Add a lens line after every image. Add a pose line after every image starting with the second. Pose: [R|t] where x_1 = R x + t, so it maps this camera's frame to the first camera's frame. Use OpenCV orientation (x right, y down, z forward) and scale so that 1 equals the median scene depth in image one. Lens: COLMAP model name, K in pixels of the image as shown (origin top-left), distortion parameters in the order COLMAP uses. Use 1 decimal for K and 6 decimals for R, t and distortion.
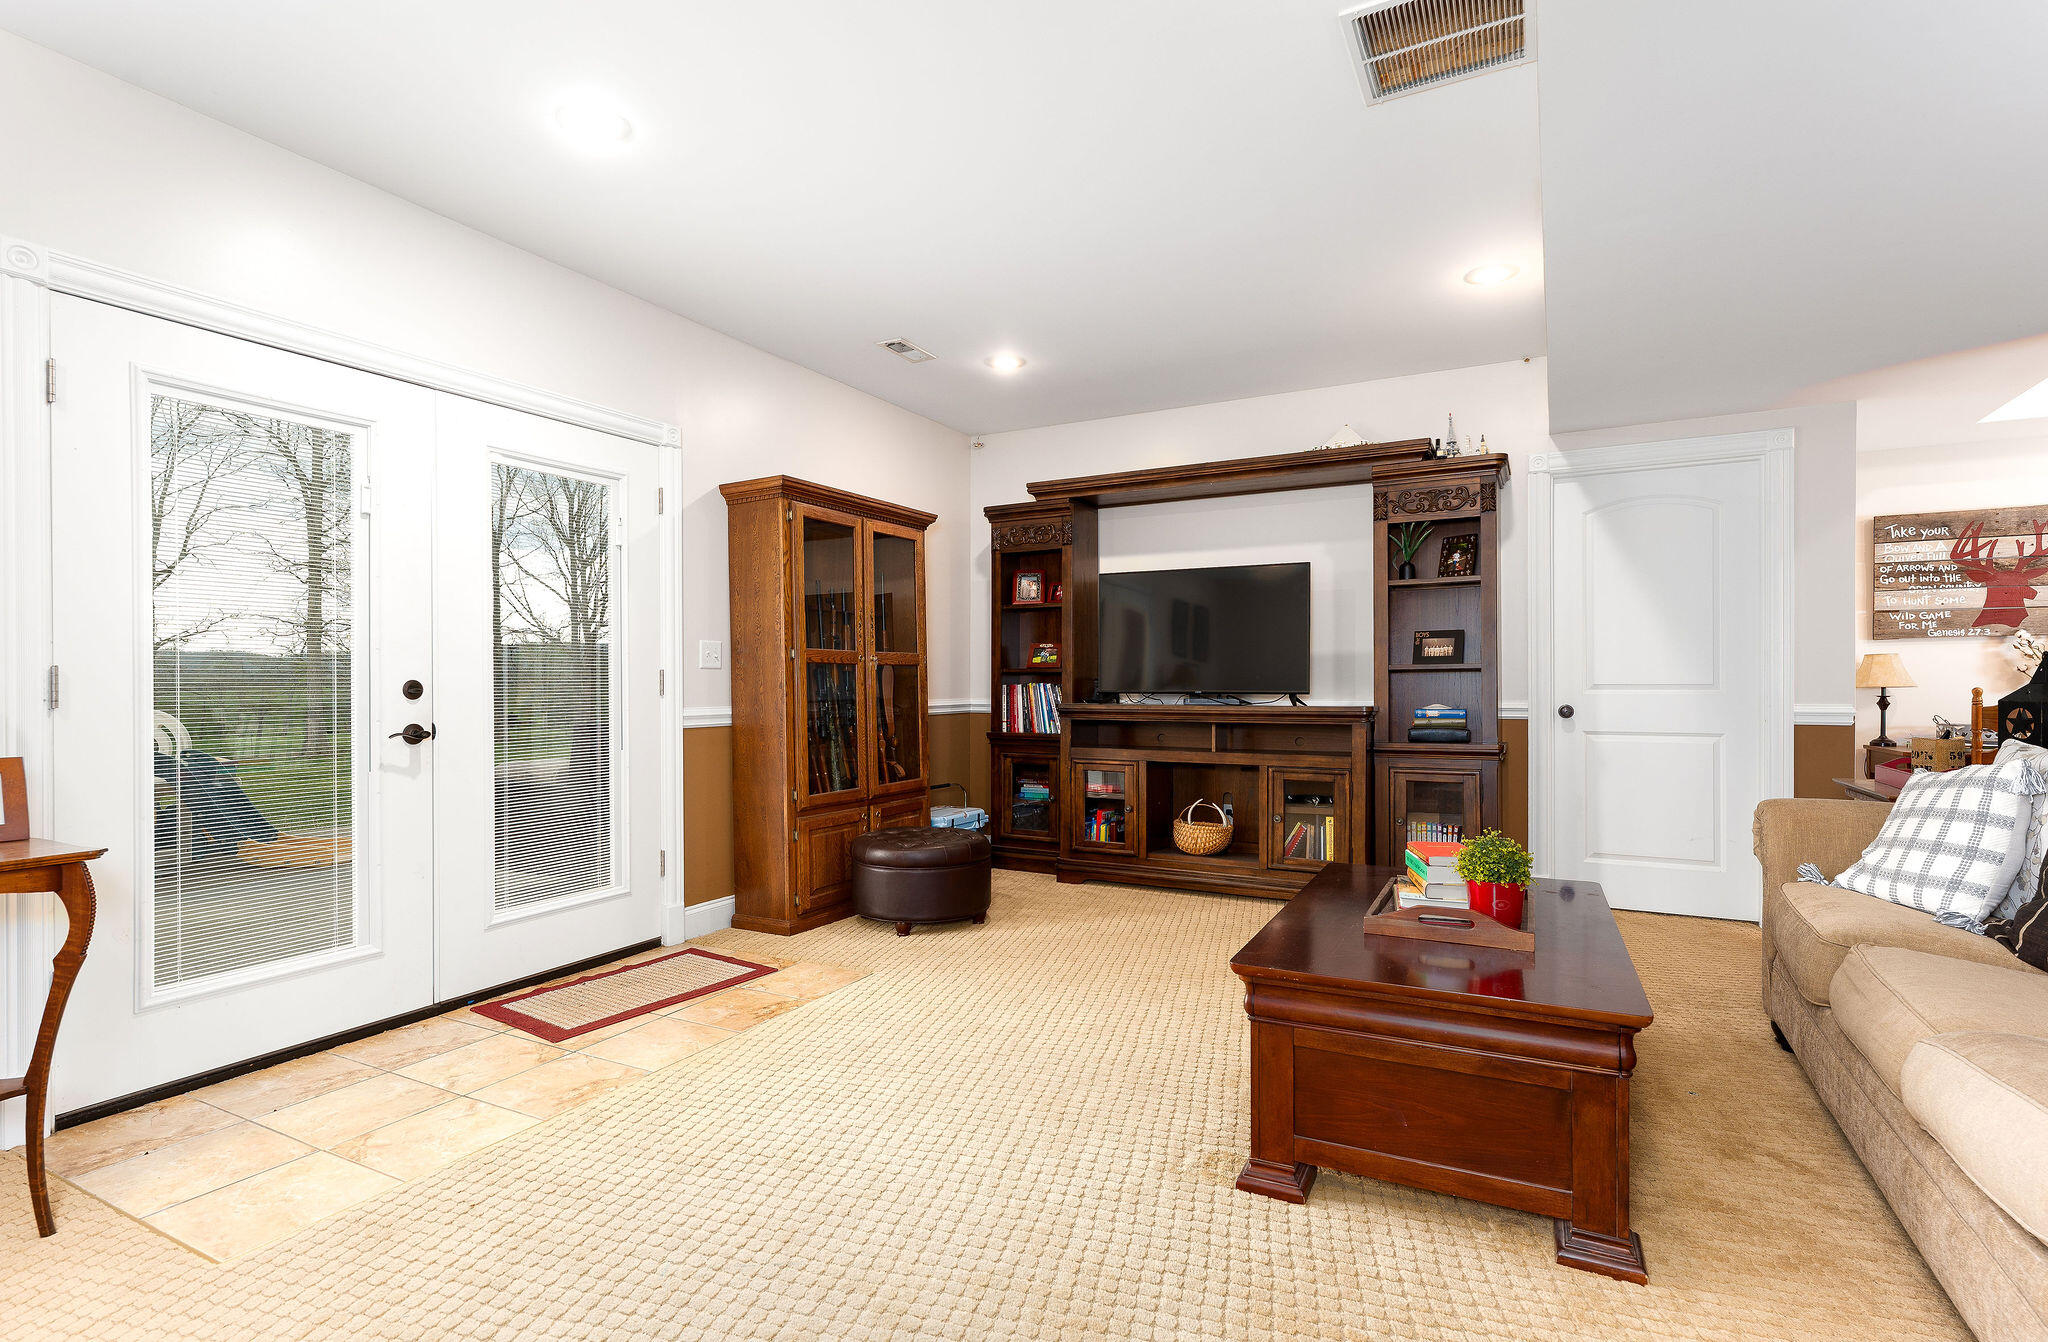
lens RADIAL K [[980.8, 0, 1019.2], [0, 980.8, 688.4], [0, 0, 1]] dist [0.003327, 0.000202]
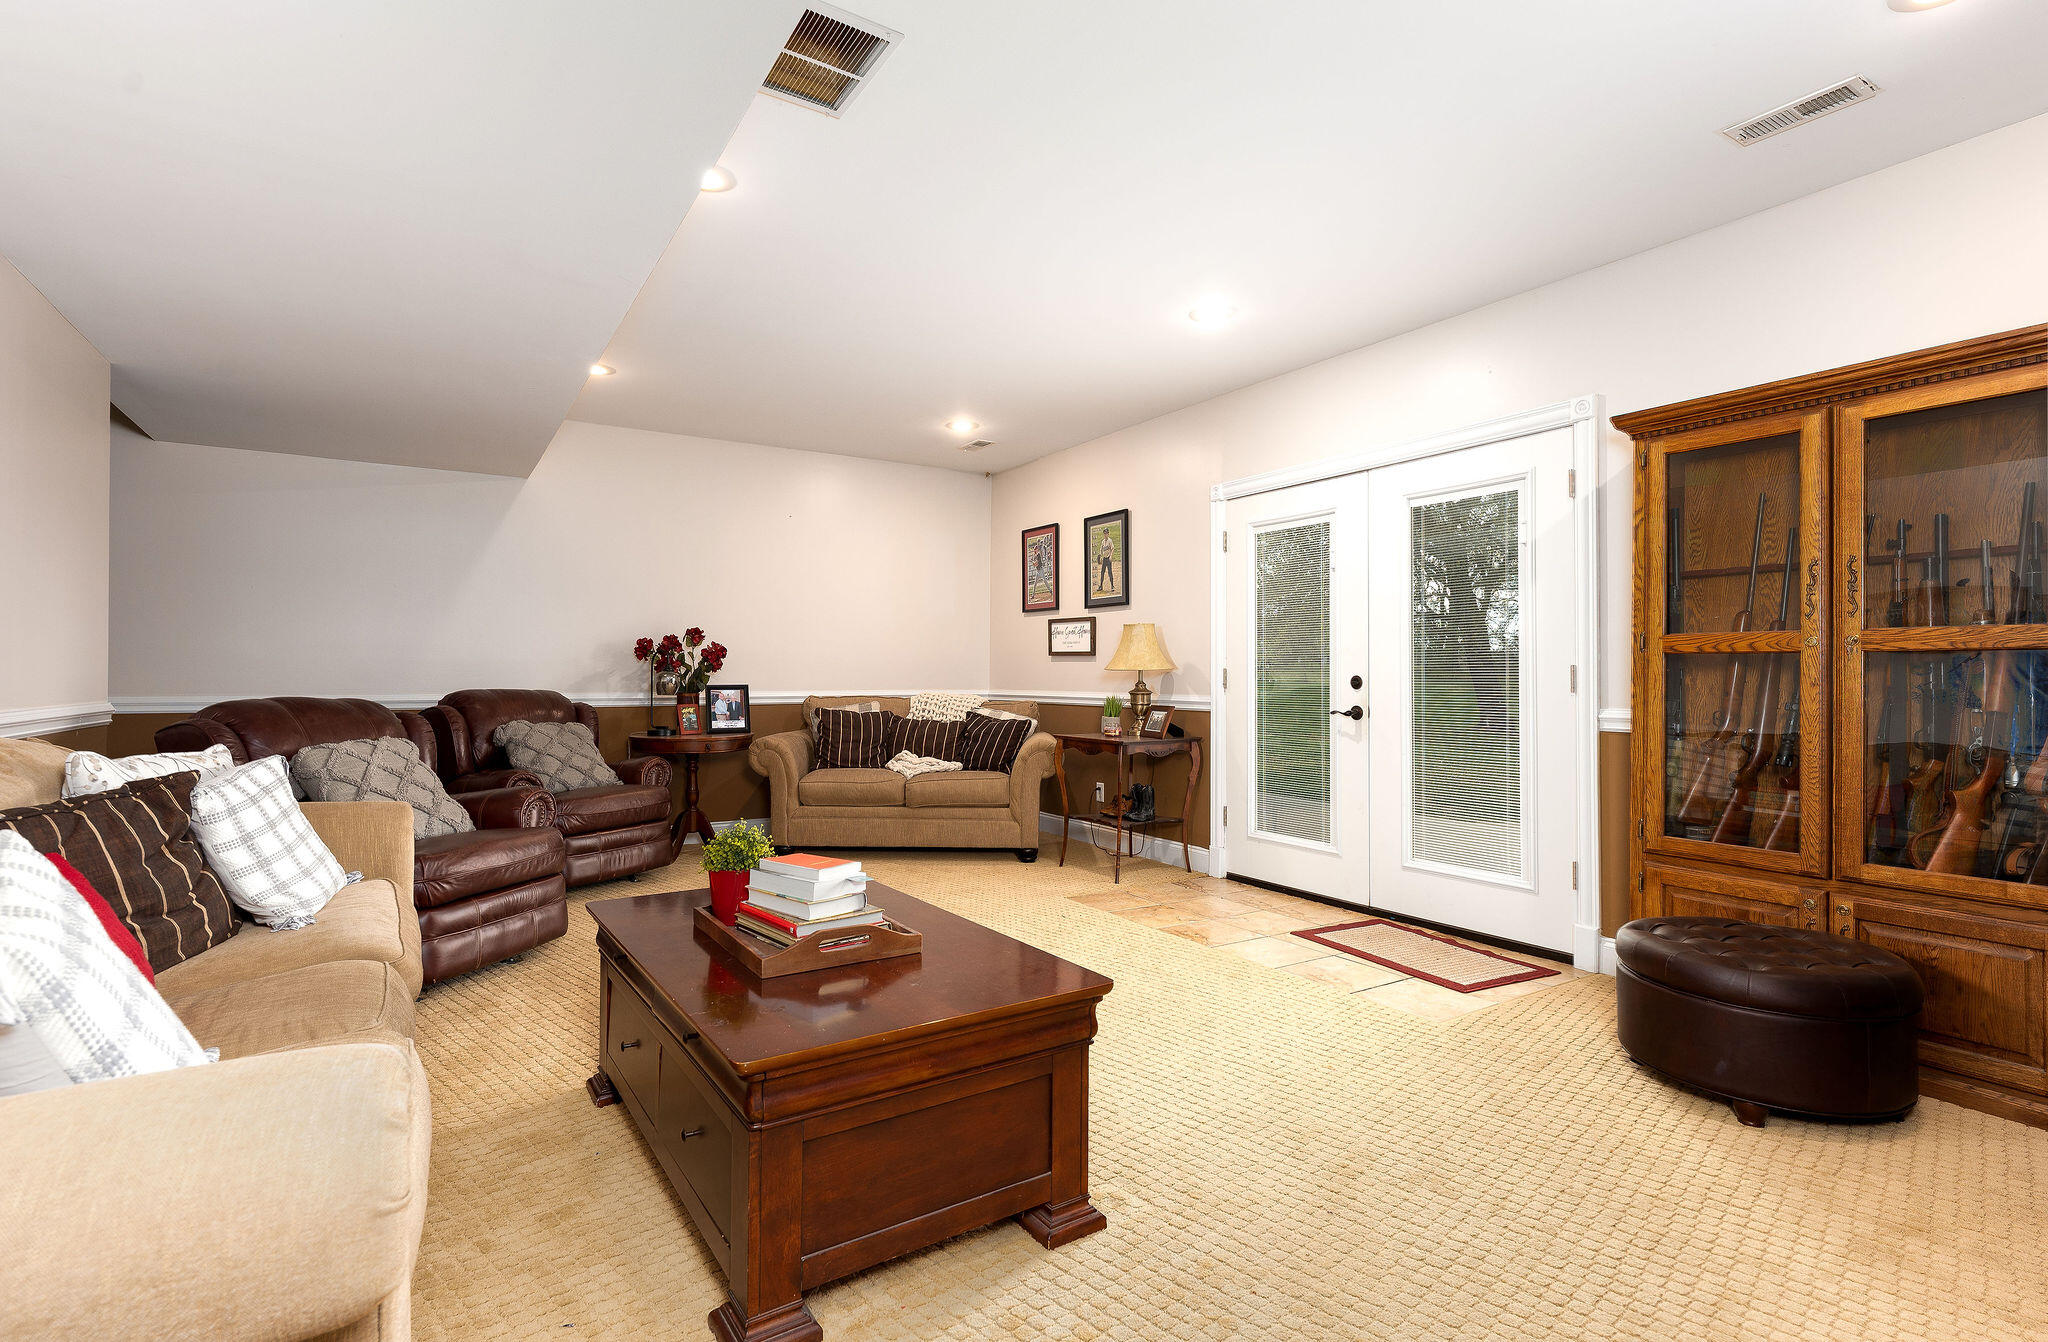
lens RADIAL K [[980.8, 0, 1022.4], [0, 980.8, 663.7], [0, 0, 1]] dist [0.003327, 0.000202]
pose [[-0.488574, -0.007274, -0.872492, 0.754402], [-0.007205, 0.999965, -0.004302, -0.013997], [0.872492, 0.004185, -0.488610, 1.078696]]
